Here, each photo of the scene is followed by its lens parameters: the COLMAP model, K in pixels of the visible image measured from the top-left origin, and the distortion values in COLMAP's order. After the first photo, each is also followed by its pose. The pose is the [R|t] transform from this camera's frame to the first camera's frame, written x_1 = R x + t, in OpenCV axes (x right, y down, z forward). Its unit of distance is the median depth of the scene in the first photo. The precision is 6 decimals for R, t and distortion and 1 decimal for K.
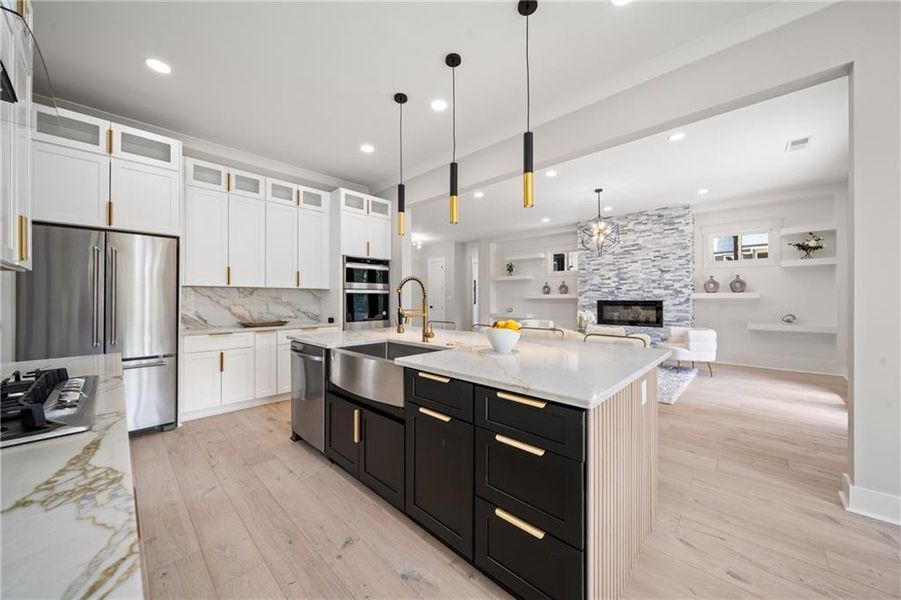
lens RADIAL K [[315.7, 0, 449.6], [0, 315.7, 298.5], [0, 0, 1]] dist [-0.000455, -0.000693]
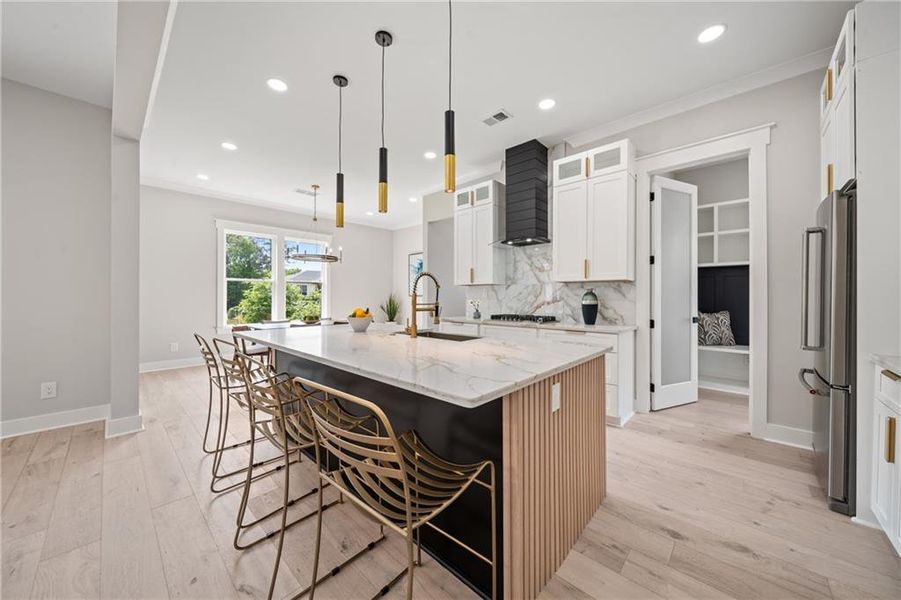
lens RADIAL K [[315.7, 0, 450.9], [0, 315.7, 299.2], [0, 0, 1]] dist [-0.000455, -0.000693]
pose [[-0.999840, 0.001186, -0.017868, -0.067775], [0.001060, 0.999975, 0.007050, 0.004396], [0.017876, 0.007030, -0.999815, 0.768184]]
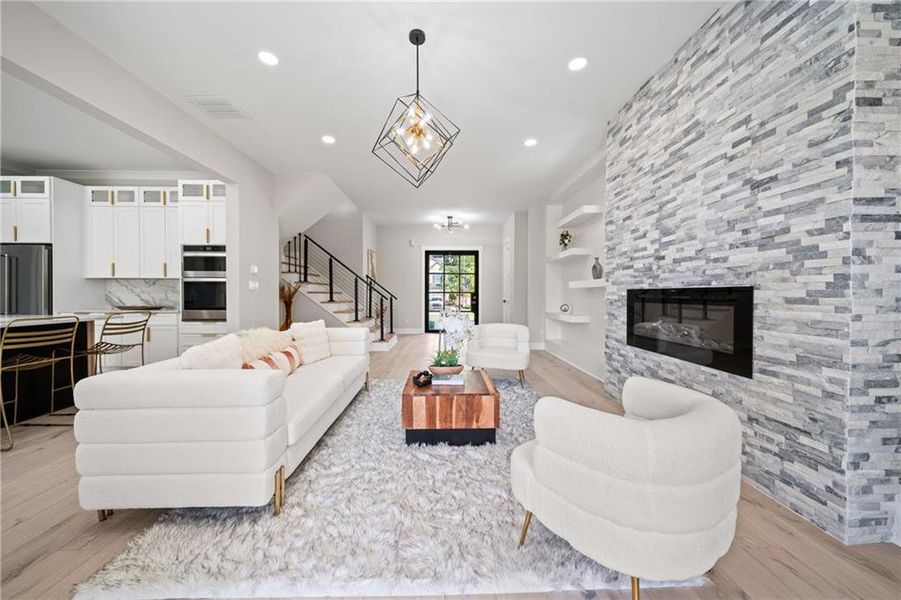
lens RADIAL K [[315.7, 0, 448.4], [0, 315.7, 298.4], [0, 0, 1]] dist [-0.000455, -0.000693]
pose [[0.710054, 0.012064, -0.704044, 0.717887], [-0.001875, 0.999882, 0.015242, 0.014298], [0.704145, -0.009502, 0.709993, 0.627605]]
